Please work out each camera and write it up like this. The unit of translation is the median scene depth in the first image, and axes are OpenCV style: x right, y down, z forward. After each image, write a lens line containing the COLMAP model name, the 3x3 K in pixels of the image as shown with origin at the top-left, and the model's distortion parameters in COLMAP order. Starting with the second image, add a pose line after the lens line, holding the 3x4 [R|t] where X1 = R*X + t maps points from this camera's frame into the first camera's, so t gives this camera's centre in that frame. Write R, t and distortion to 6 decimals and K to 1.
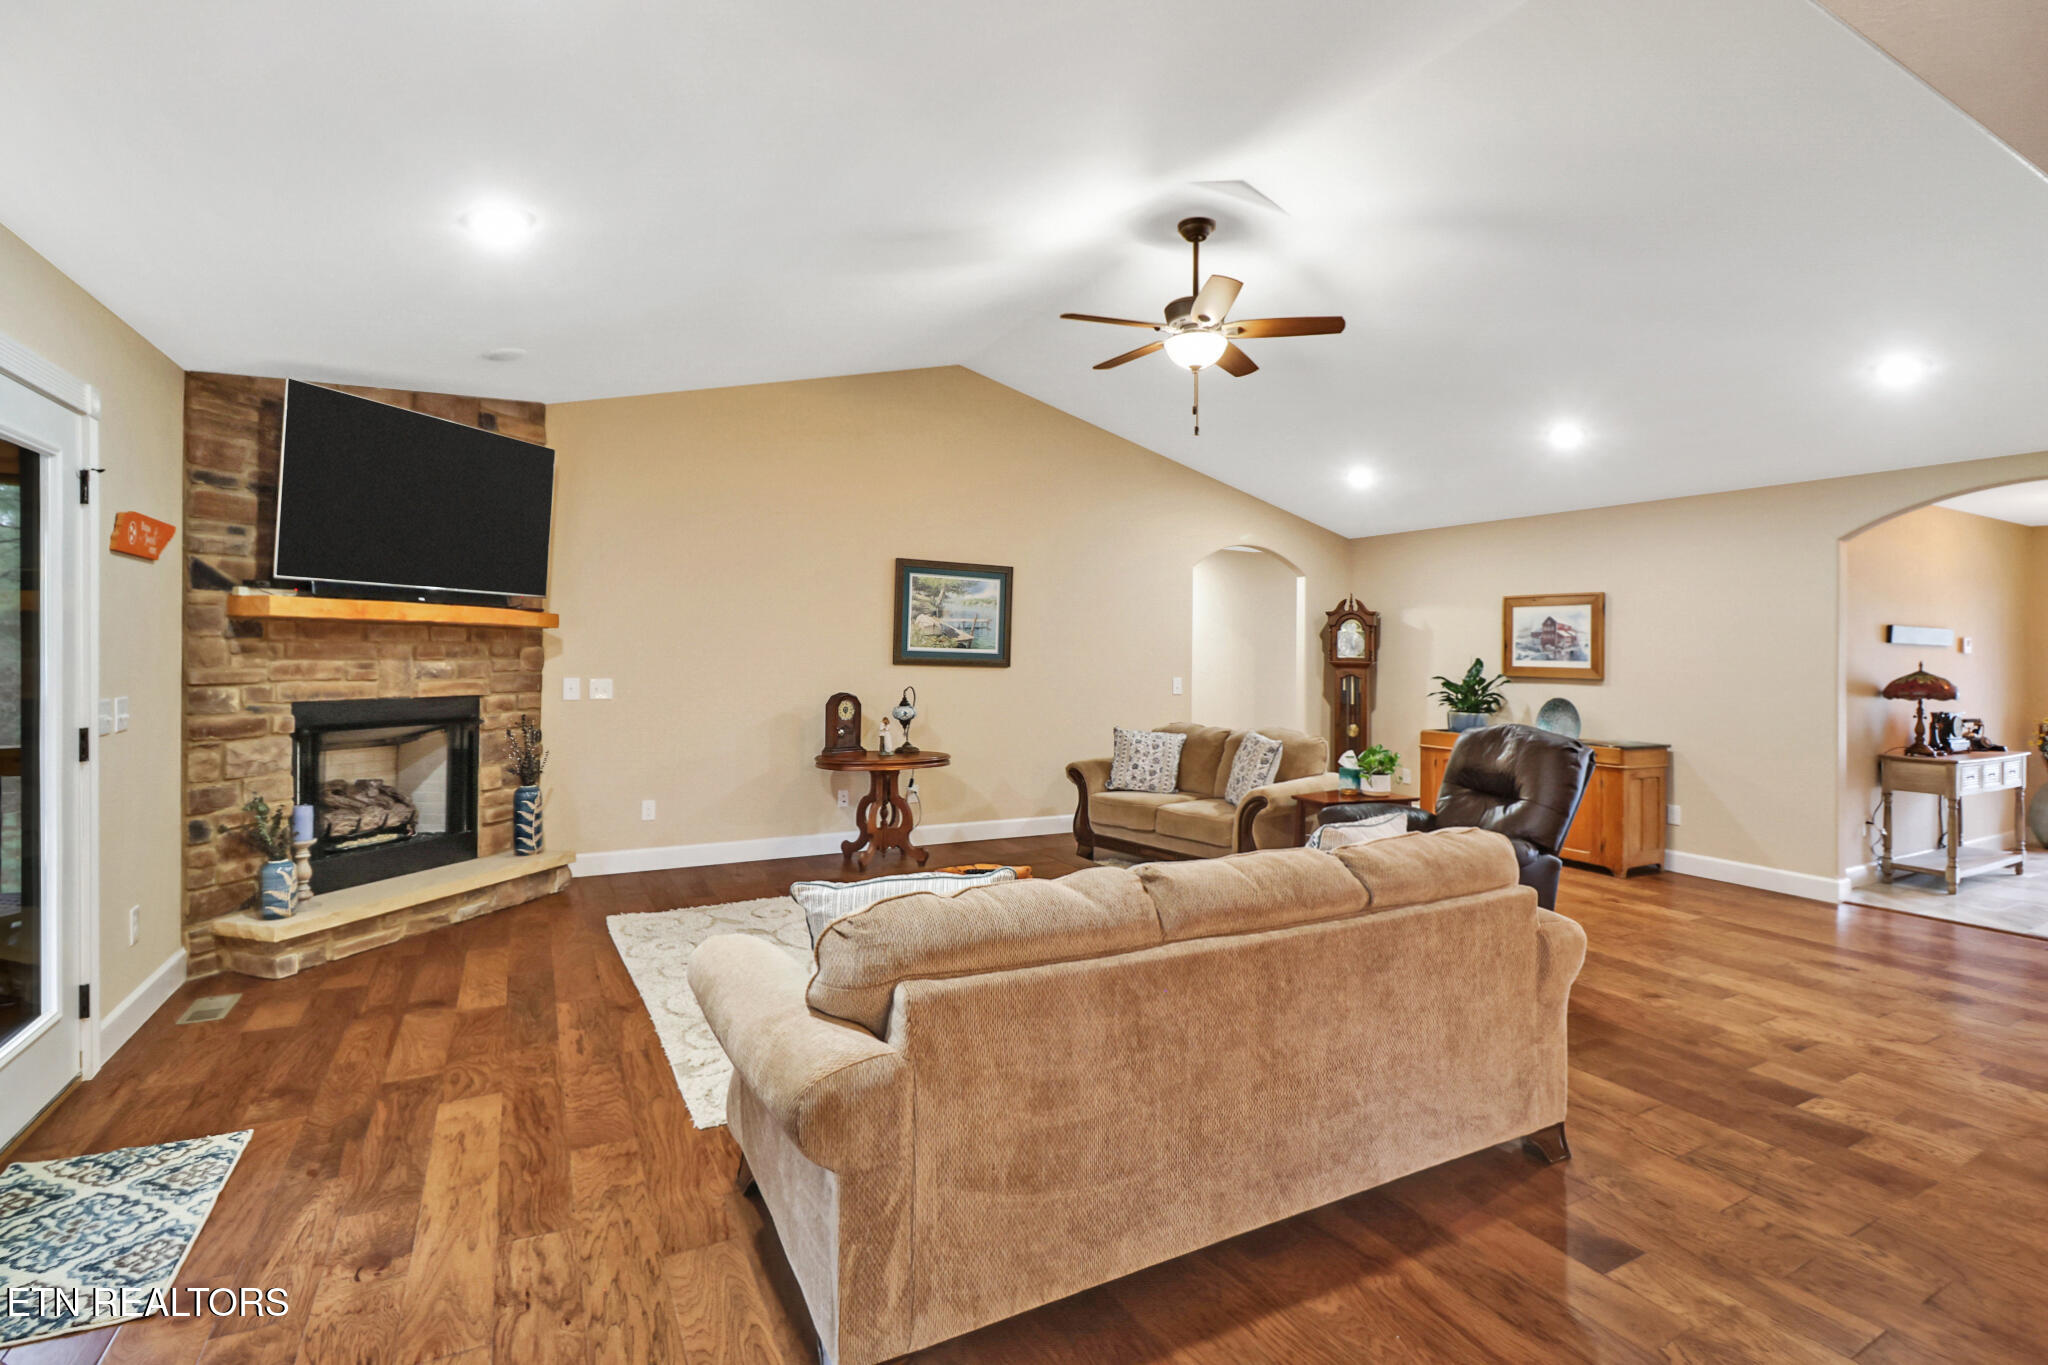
lens RADIAL K [[952.4, 0, 1056.1], [0, 952.4, 657.3], [0, 0, 1]] dist [-0.012109, -0.001912]
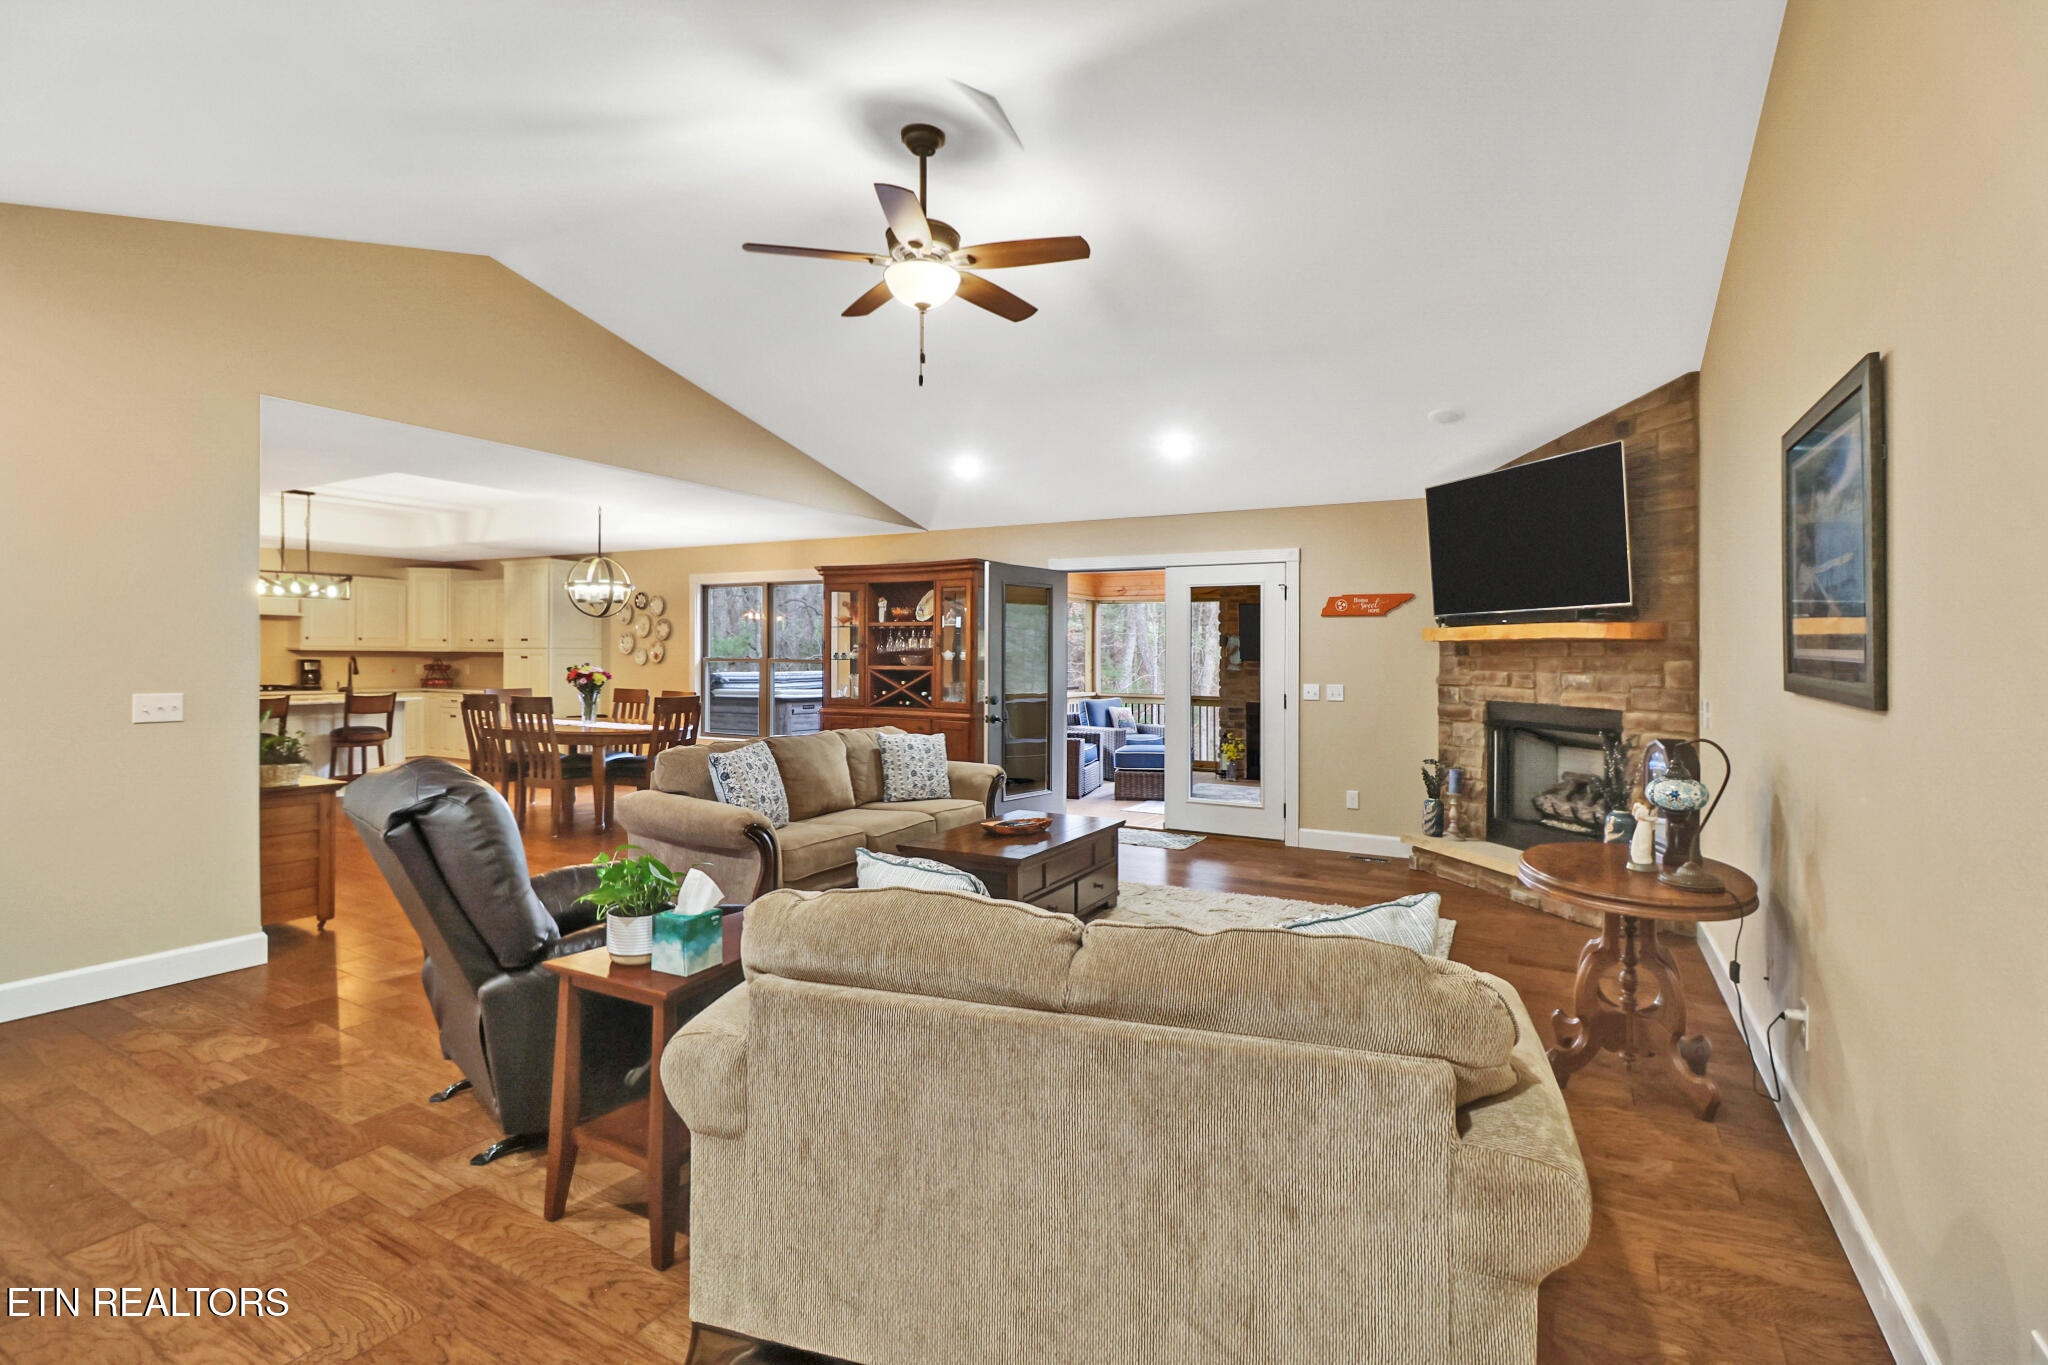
lens RADIAL K [[952.4, 0, 1027.2], [0, 952.4, 647.8], [0, 0, 1]] dist [-0.012109, -0.001912]
pose [[-0.854602, -0.020012, -0.518898, 0.496419], [-0.017239, 0.999800, -0.010166, -0.004856], [0.518998, 0.000257, -0.854776, 1.779659]]
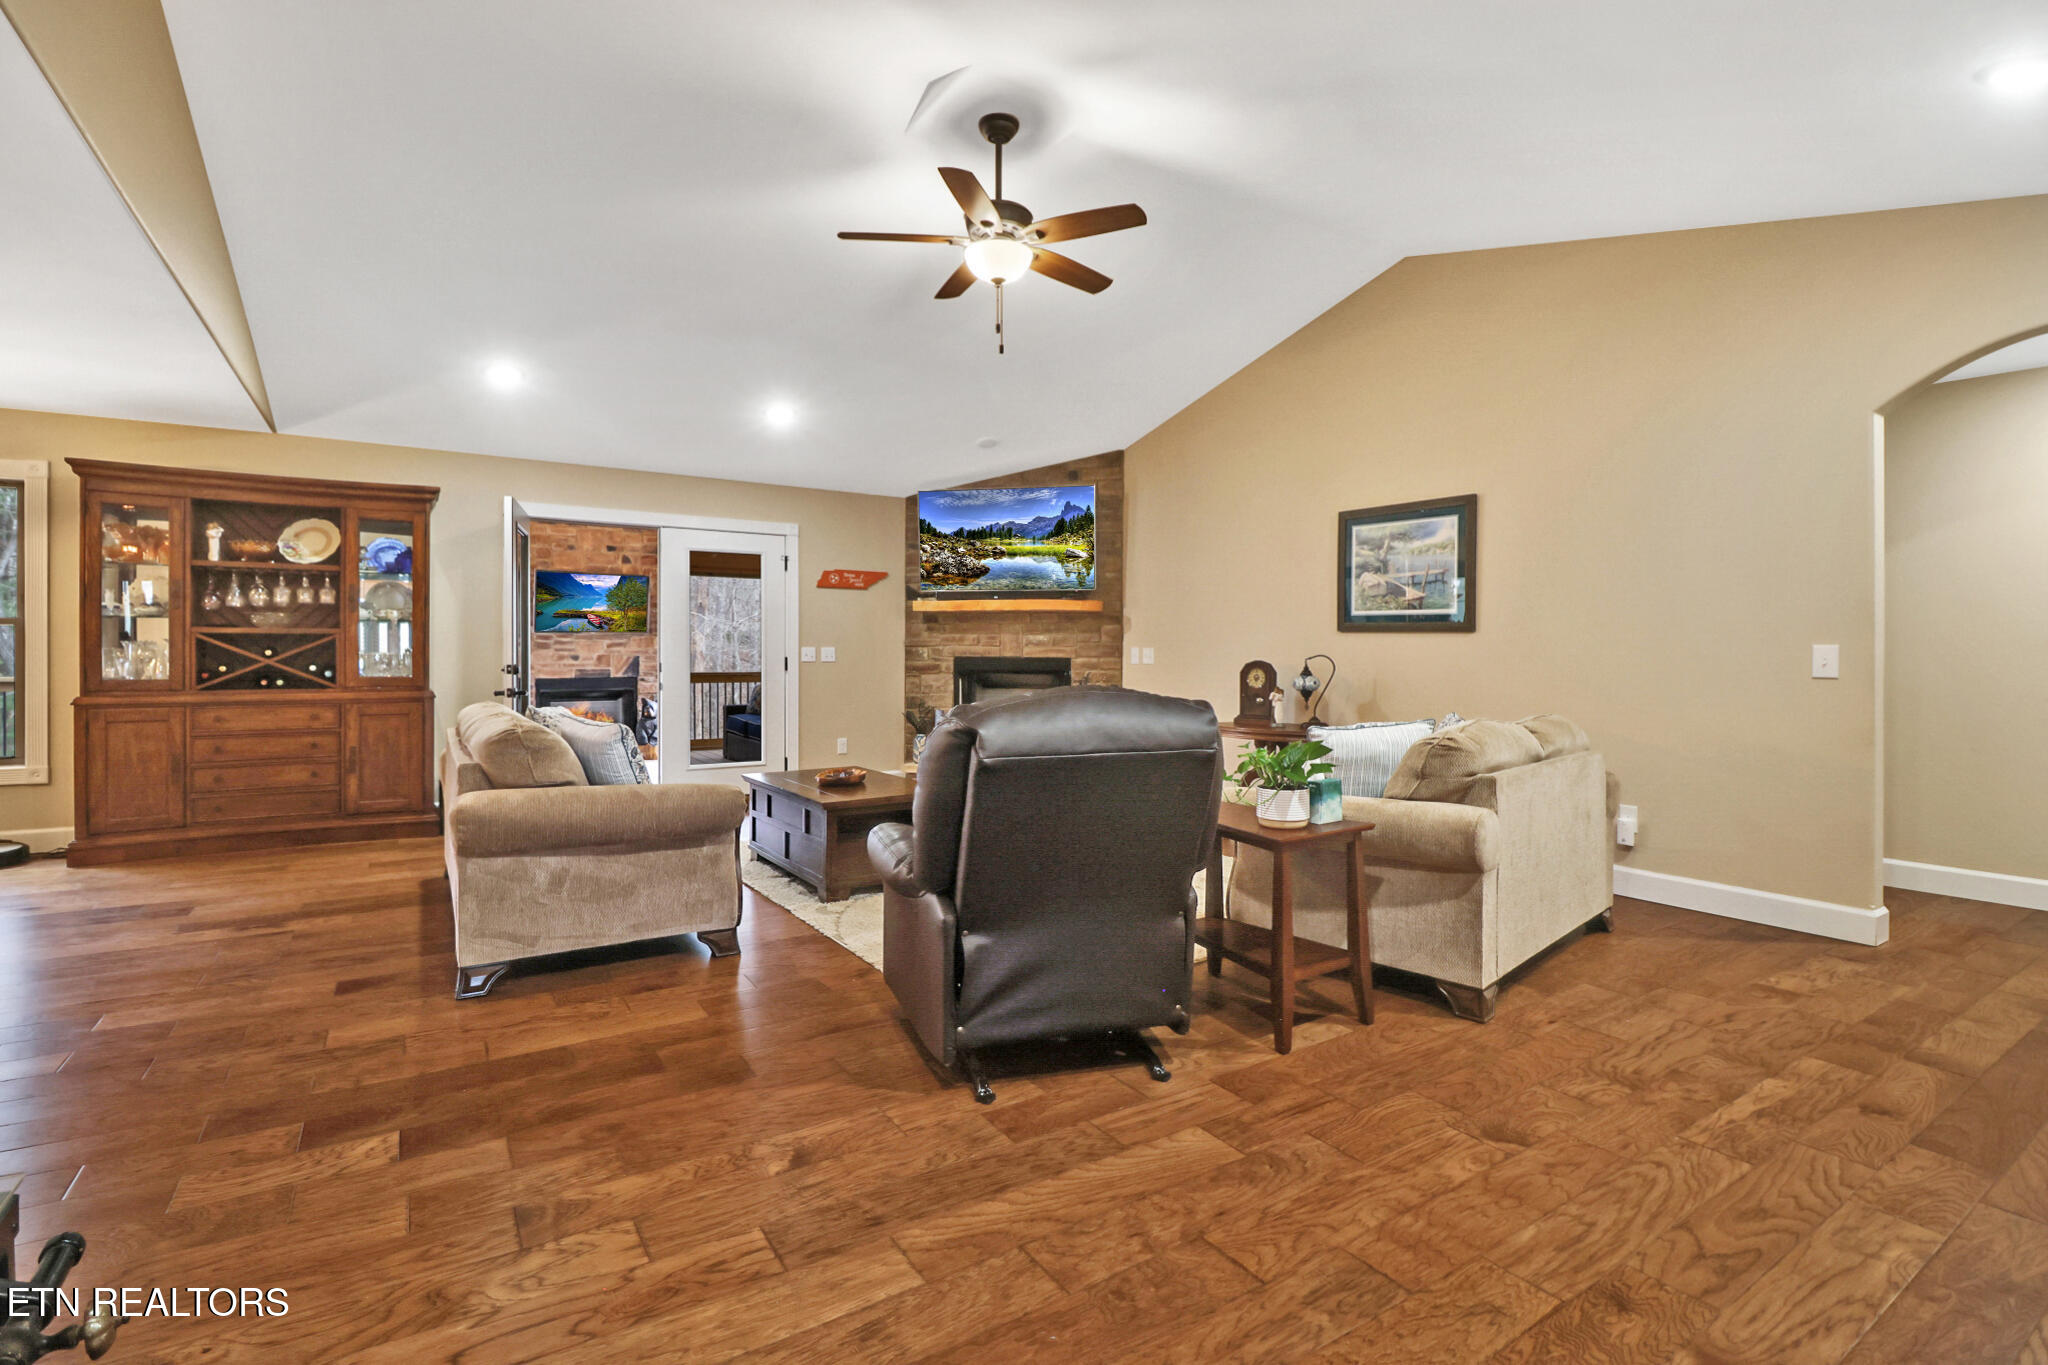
lens RADIAL K [[952.4, 0, 1022.3], [0, 952.4, 666.0], [0, 0, 1]] dist [-0.012109, -0.001912]
pose [[0.064339, 0.001324, -0.997927, 1.058038], [-0.005219, 0.999986, 0.000991, 0.061193], [0.997914, 0.005144, 0.064345, 0.970207]]
